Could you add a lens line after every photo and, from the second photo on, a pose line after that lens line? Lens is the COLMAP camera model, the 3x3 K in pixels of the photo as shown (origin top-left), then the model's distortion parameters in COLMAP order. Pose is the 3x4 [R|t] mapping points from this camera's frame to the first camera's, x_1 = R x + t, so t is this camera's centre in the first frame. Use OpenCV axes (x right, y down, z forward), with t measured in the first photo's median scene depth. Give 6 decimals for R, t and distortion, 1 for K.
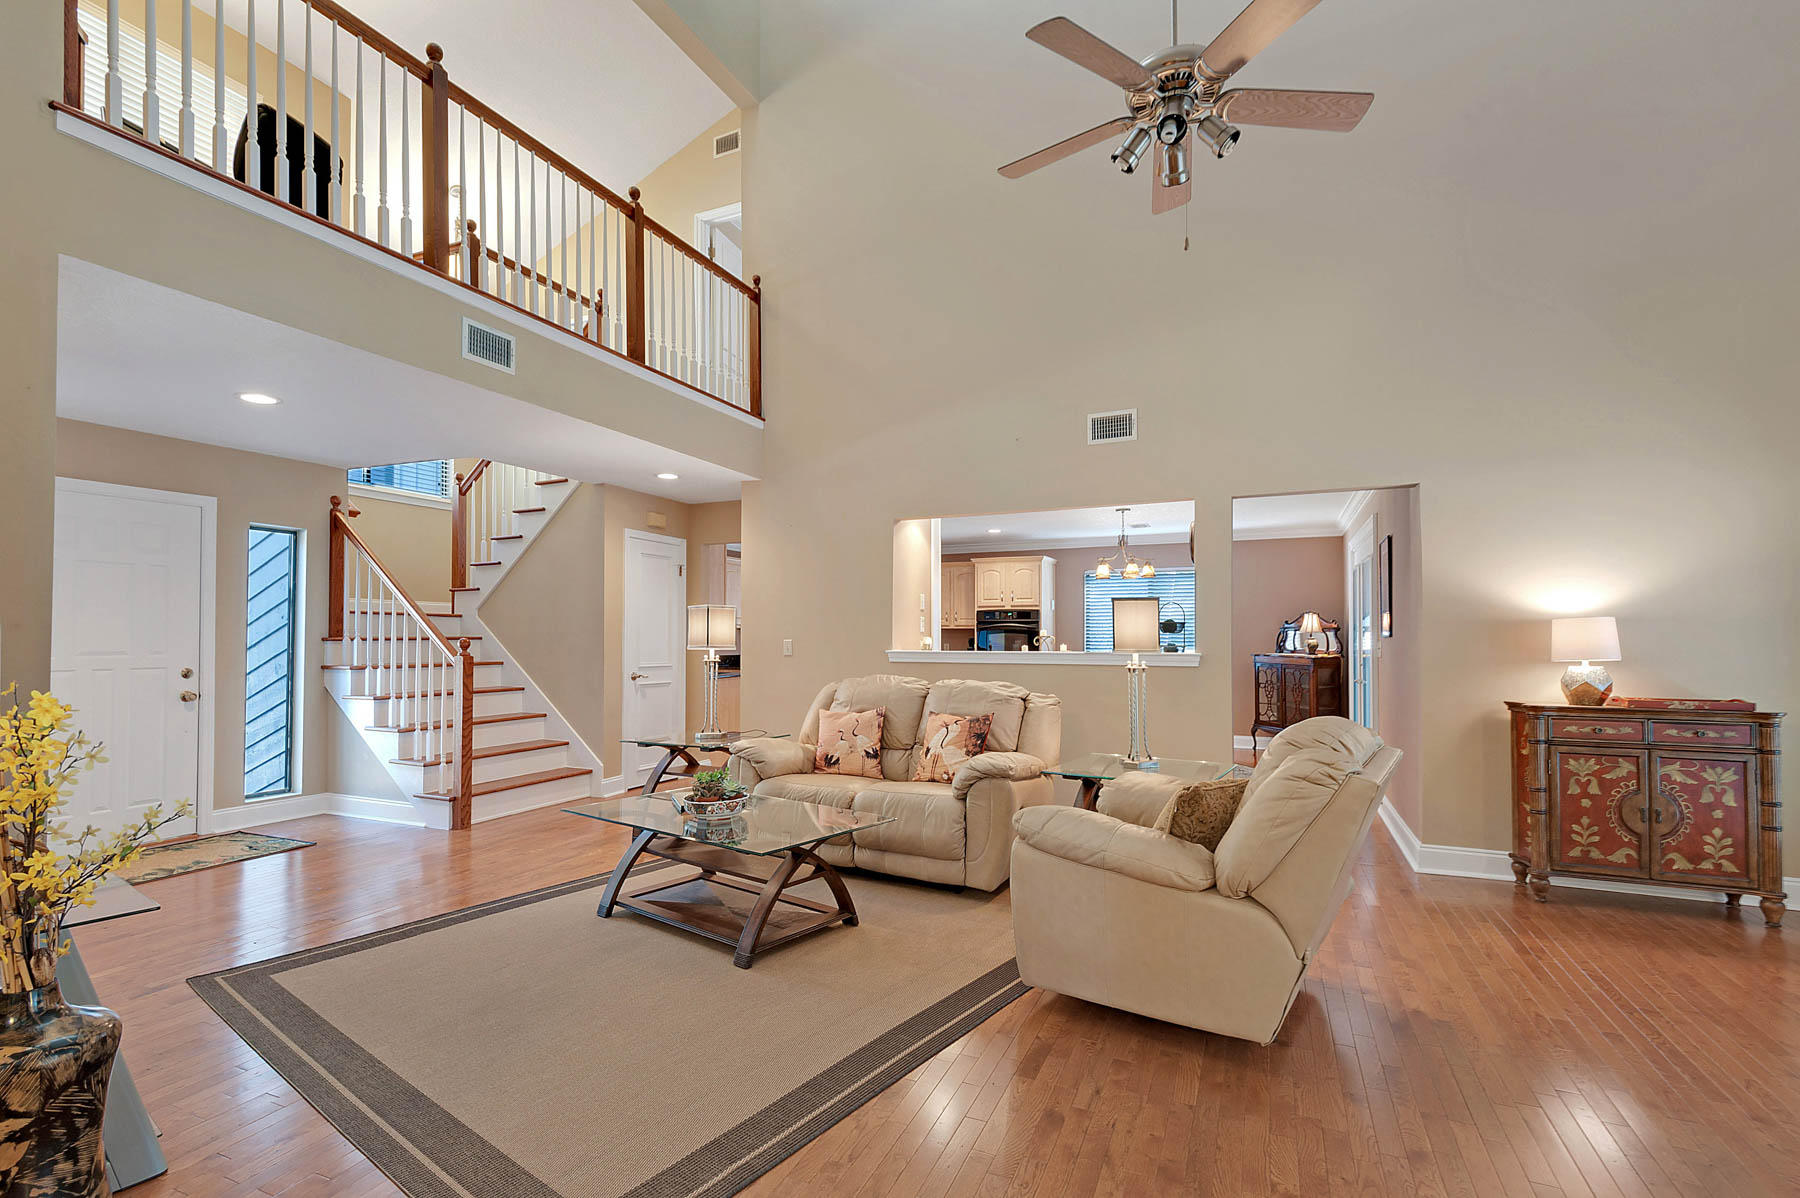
lens RADIAL K [[821.8, 0, 891.0], [0, 821.8, 622.2], [0, 0, 1]] dist [0.008585, -0.003411]
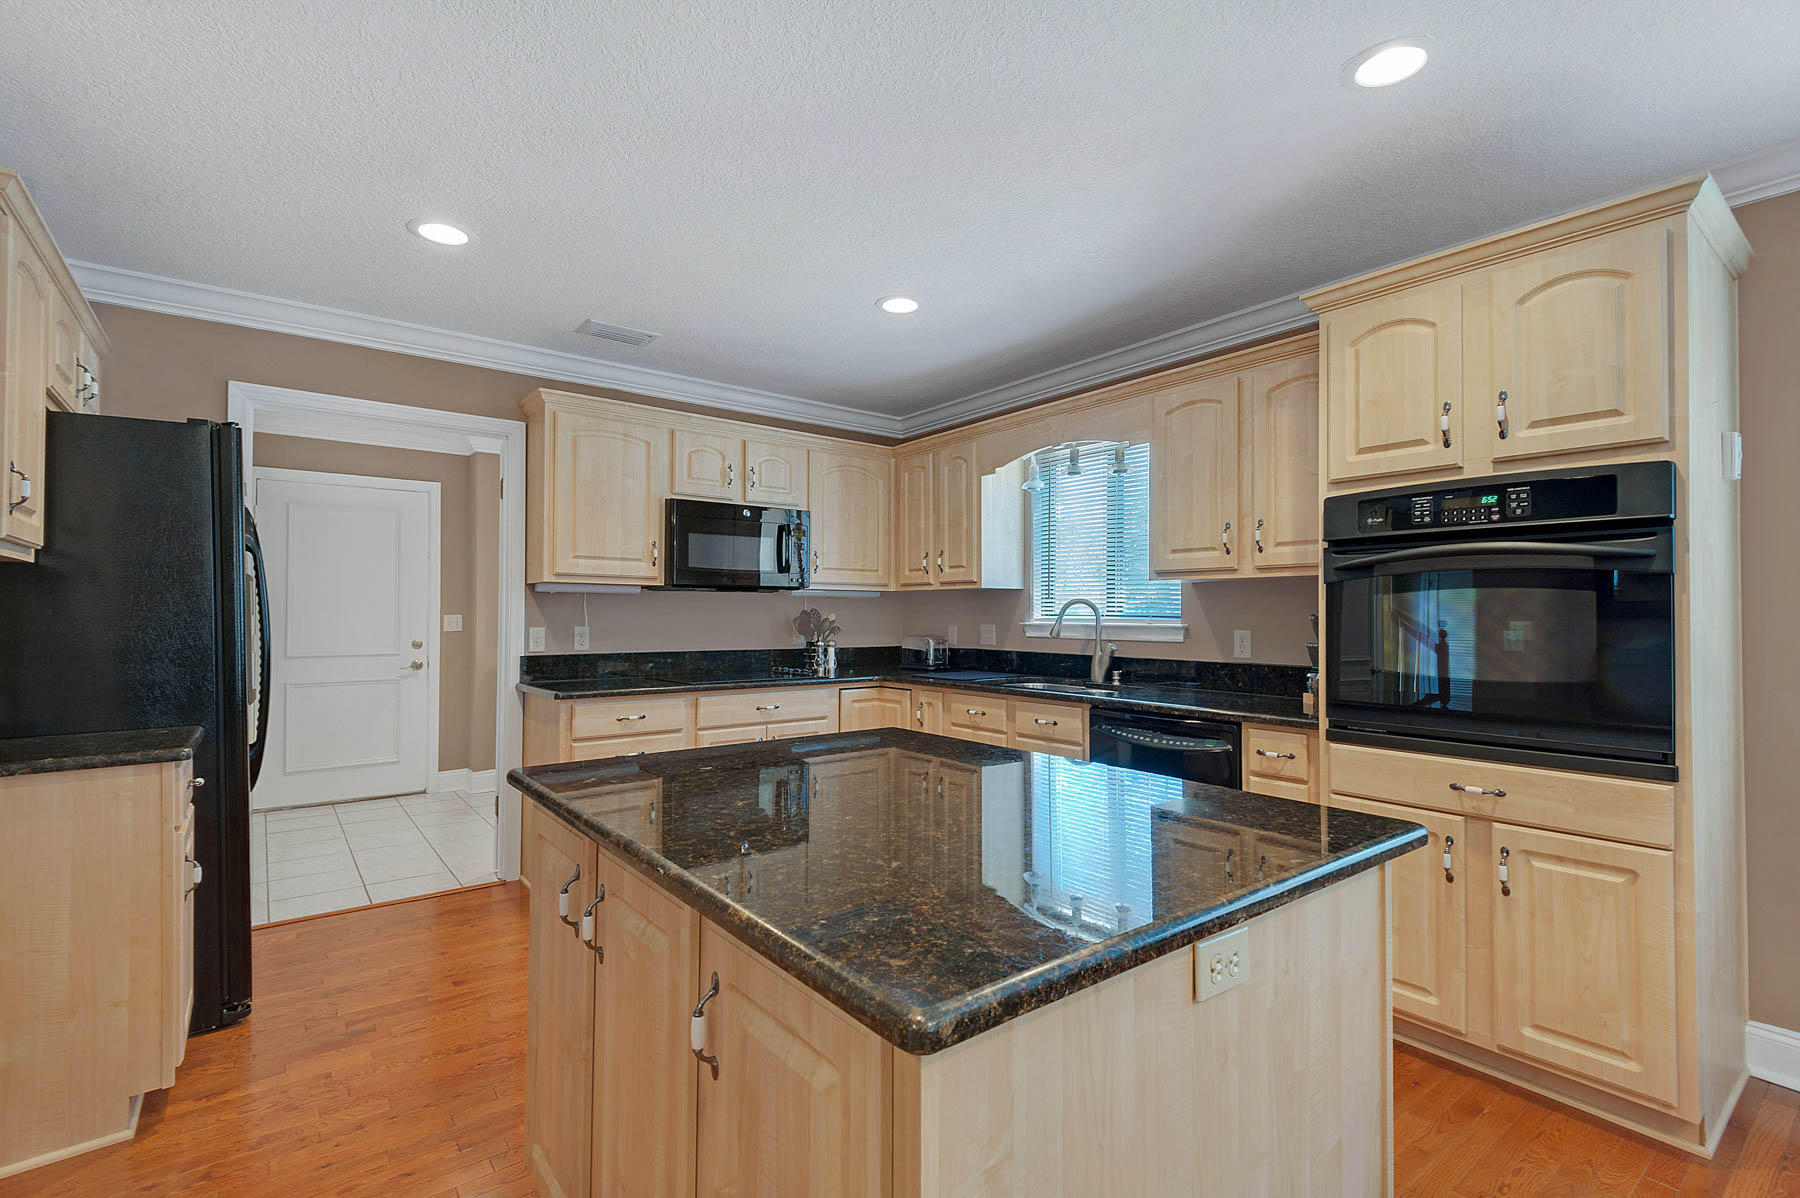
lens RADIAL K [[821.8, 0, 910.0], [0, 821.8, 595.8], [0, 0, 1]] dist [0.008585, -0.003411]
pose [[0.893834, -0.007372, -0.448337, 0.204629], [0.008745, 0.999961, 0.000992, 0.027818], [0.448313, -0.004808, 0.893864, 1.428224]]
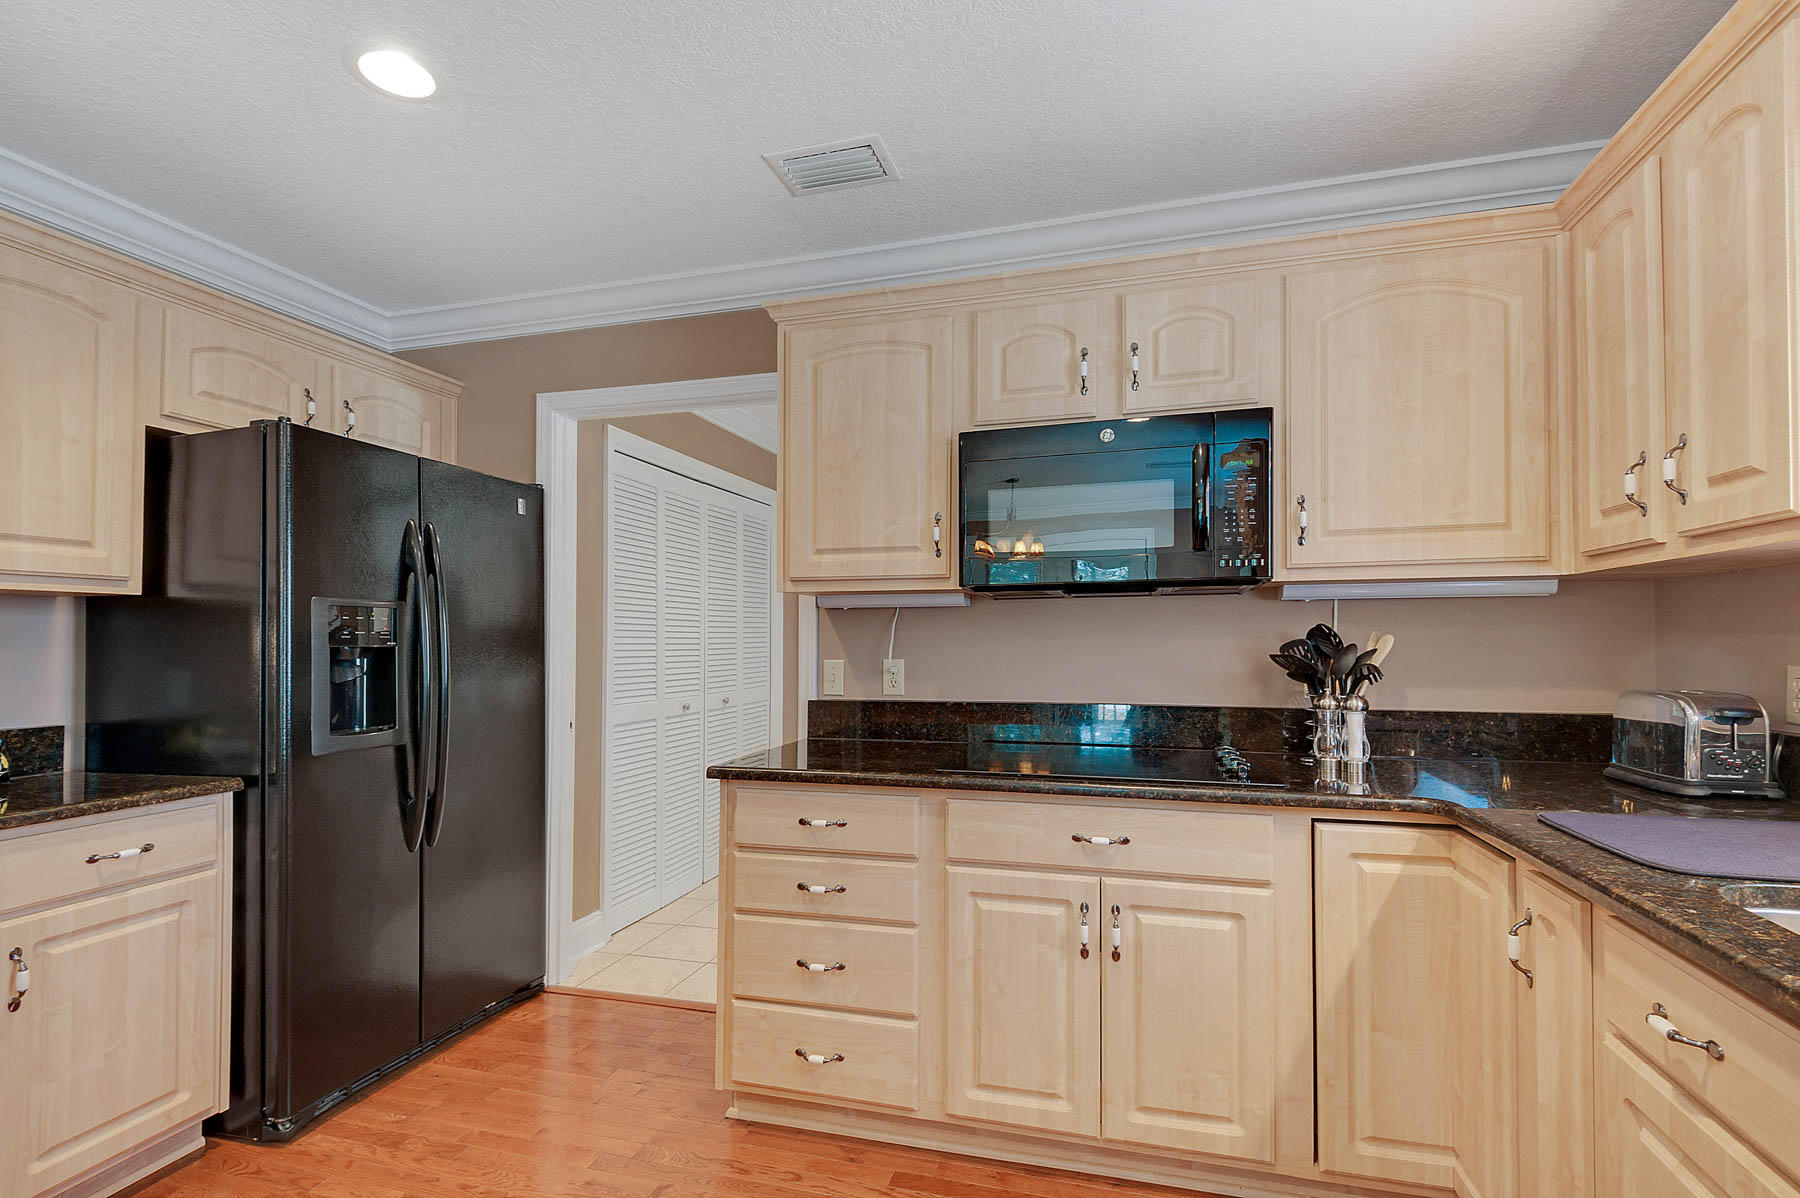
lens RADIAL K [[821.8, 0, 895.4], [0, 821.8, 629.9], [0, 0, 1]] dist [0.008585, -0.003411]
pose [[0.146928, -0.010323, -0.989093, 0.076120], [0.033844, 0.999413, -0.005403, 0.040518], [0.988568, -0.032681, 0.147191, 1.938882]]
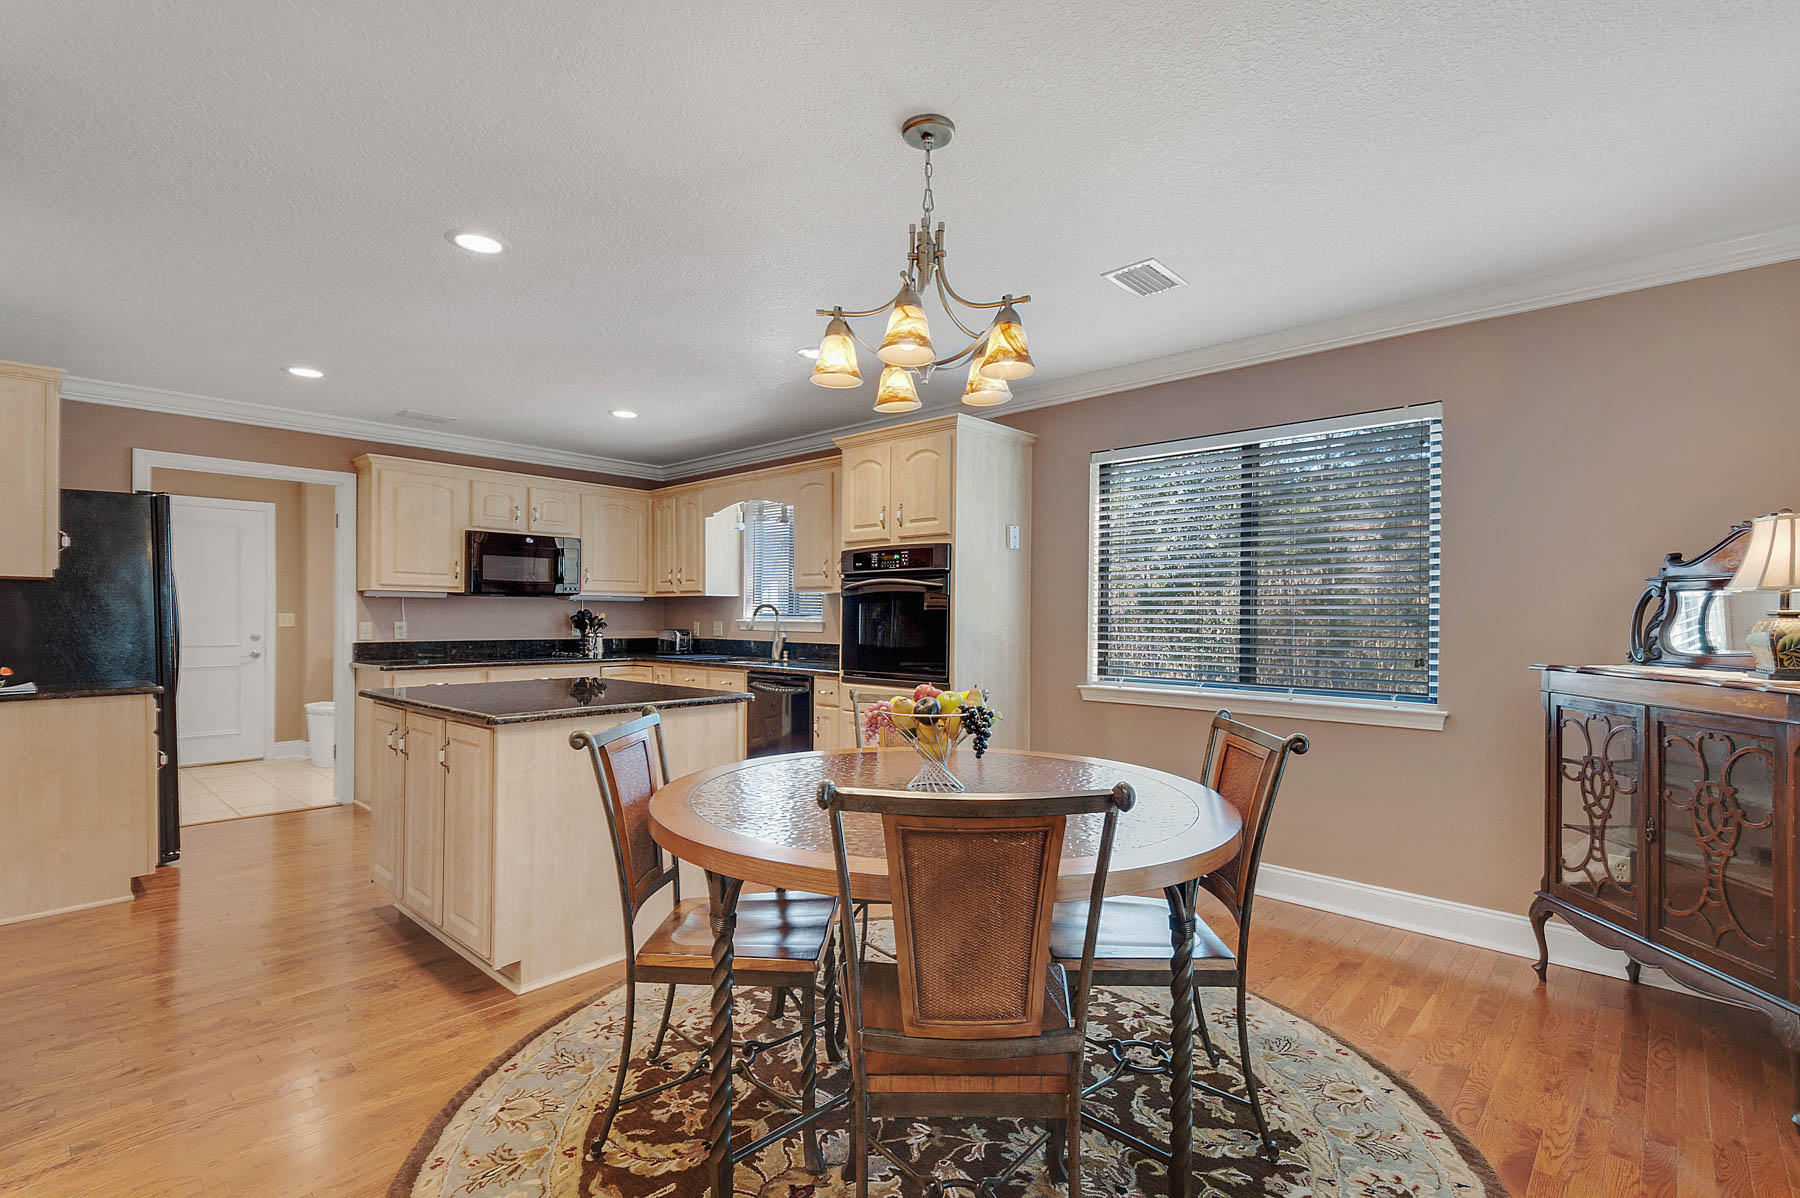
lens RADIAL K [[821.8, 0, 907.2], [0, 821.8, 612.3], [0, 0, 1]] dist [0.008585, -0.003411]
pose [[0.956341, 0.004320, -0.292222, 0.541650], [0.001802, 0.999785, 0.020678, 0.021150], [0.292249, -0.020302, 0.956127, 1.133840]]
